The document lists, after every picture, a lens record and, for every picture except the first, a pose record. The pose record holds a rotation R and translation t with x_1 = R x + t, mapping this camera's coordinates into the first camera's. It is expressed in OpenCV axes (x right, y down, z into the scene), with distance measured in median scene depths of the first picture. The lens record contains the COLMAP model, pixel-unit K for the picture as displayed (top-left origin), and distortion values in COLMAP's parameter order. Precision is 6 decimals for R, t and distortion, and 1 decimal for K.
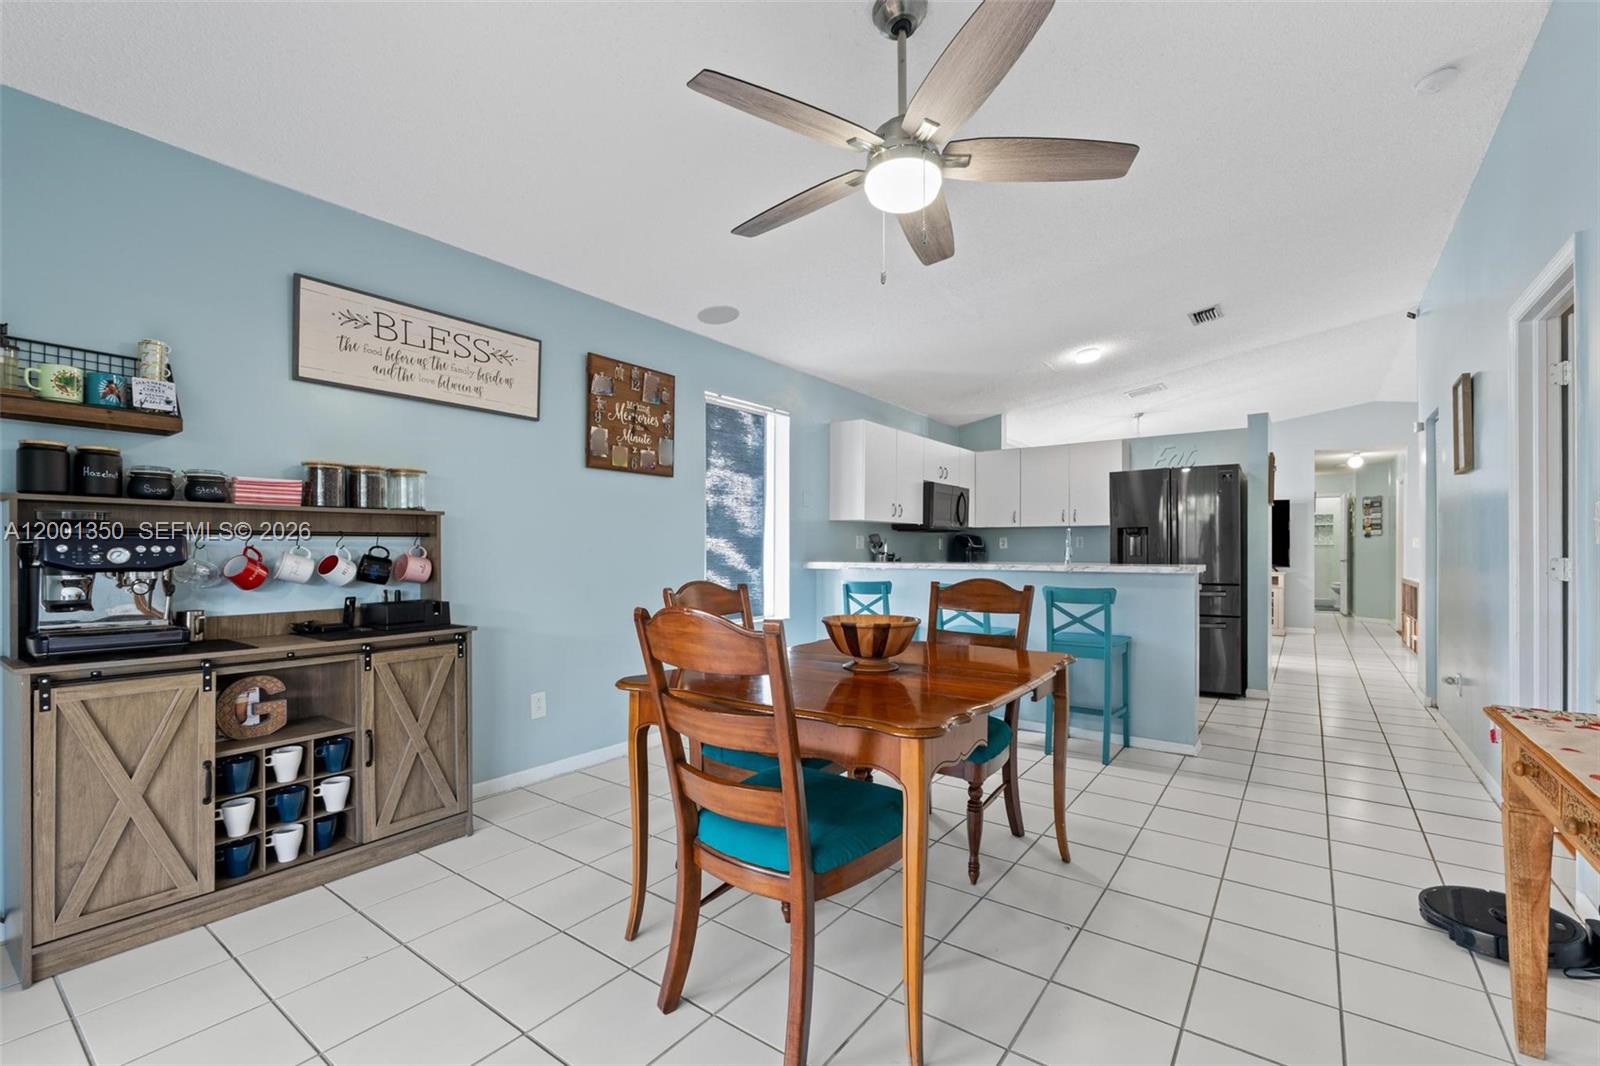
lens RADIAL K [[688.5, 0, 804.3], [0, 688.5, 555.5], [0, 0, 1]] dist [-0.002410, 0.000539]
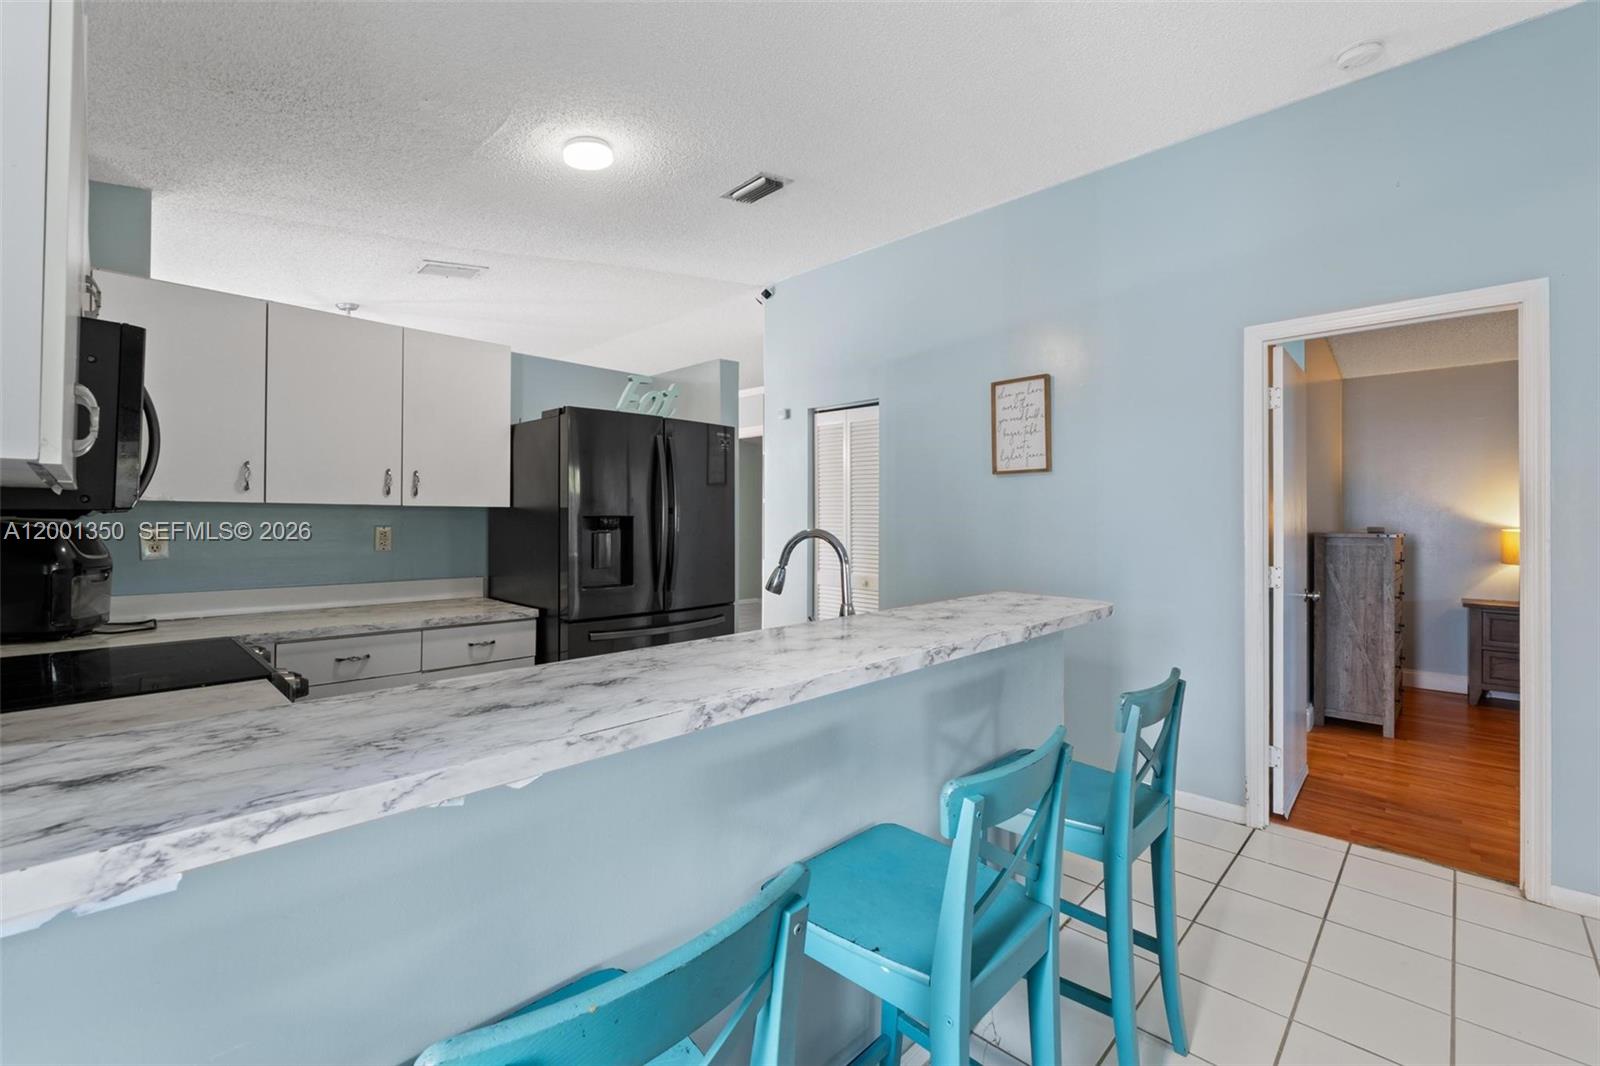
lens RADIAL K [[688.5, 0, 808.1], [0, 688.5, 519.5], [0, 0, 1]] dist [-0.002410, 0.000539]
pose [[0.133269, 0.005635, 0.991064, -0.040270], [0.003239, 0.999976, -0.006121, -0.042784], [-0.991075, 0.004025, 0.133247, 0.946659]]
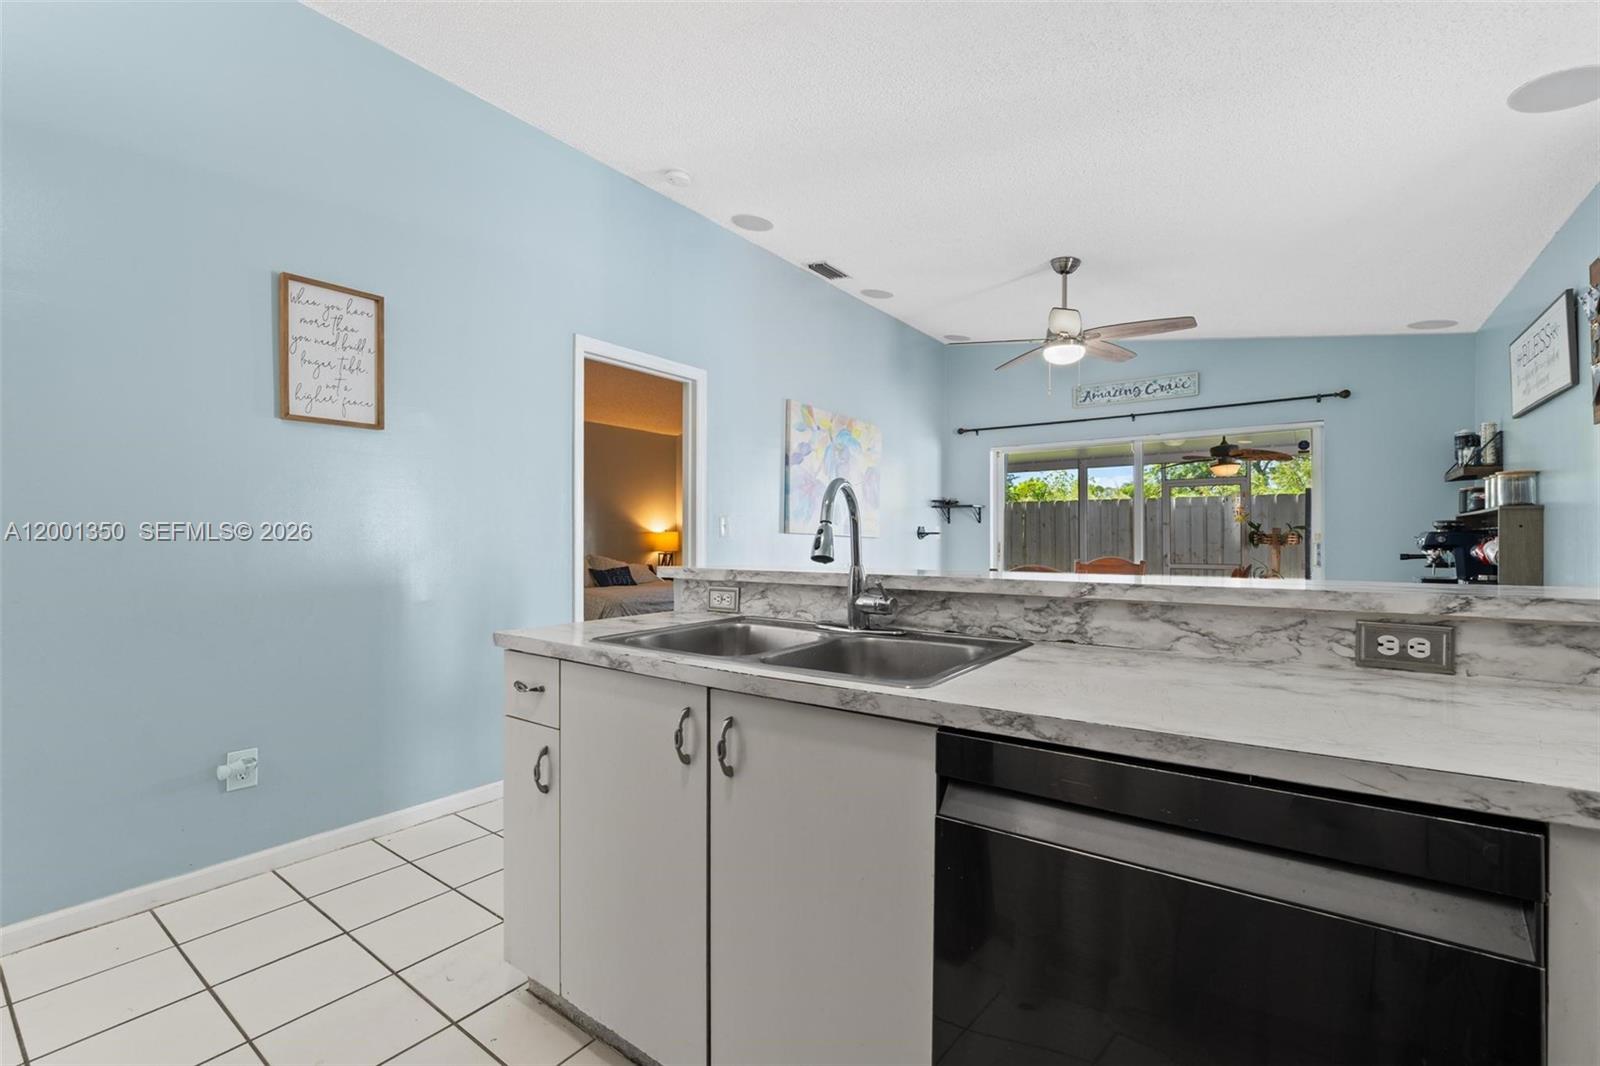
lens RADIAL K [[688.5, 0, 808.7], [0, 688.5, 534.3], [0, 0, 1]] dist [-0.002410, 0.000539]
pose [[-0.999991, 0.002977, -0.003167, 0.405362], [0.002980, 0.999995, -0.001035, -0.012130], [0.003164, -0.001045, -0.999994, 1.351554]]
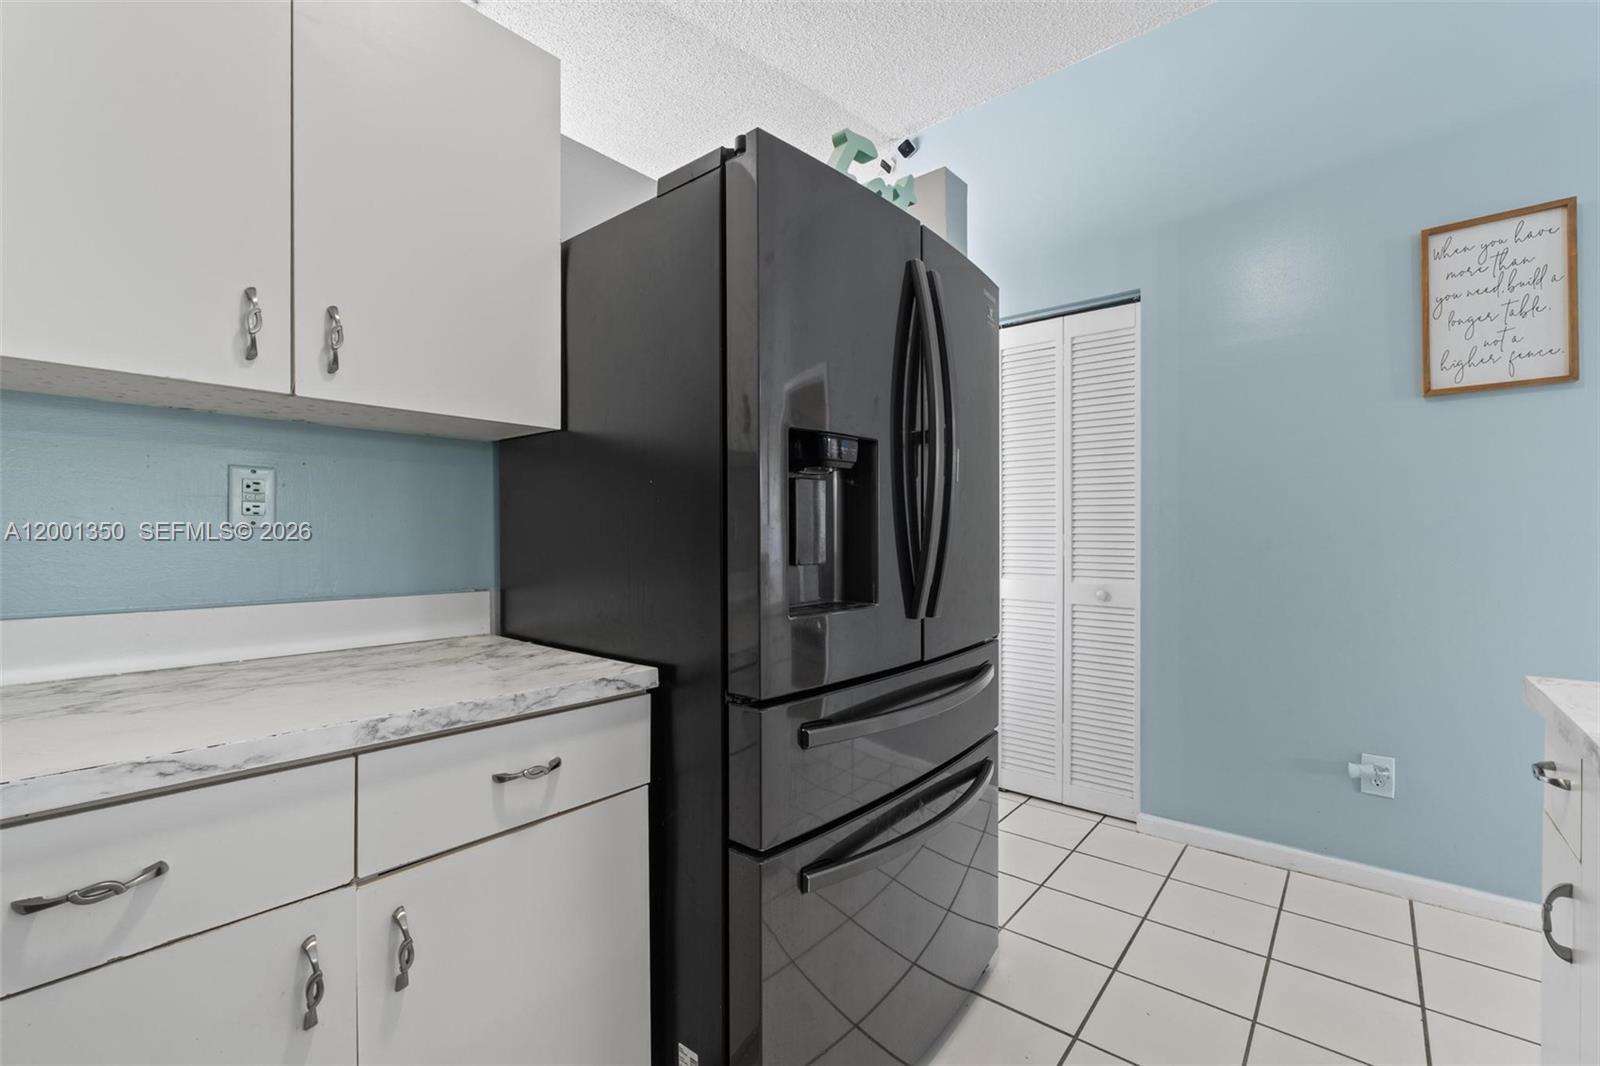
lens RADIAL K [[688.5, 0, 802.1], [0, 688.5, 539.4], [0, 0, 1]] dist [-0.002410, 0.000539]
pose [[0.061431, 0.000188, 0.998111, 0.319406], [0.009976, 0.999950, -0.000802, -0.010096], [-0.998061, 0.010007, 0.061426, 1.219049]]
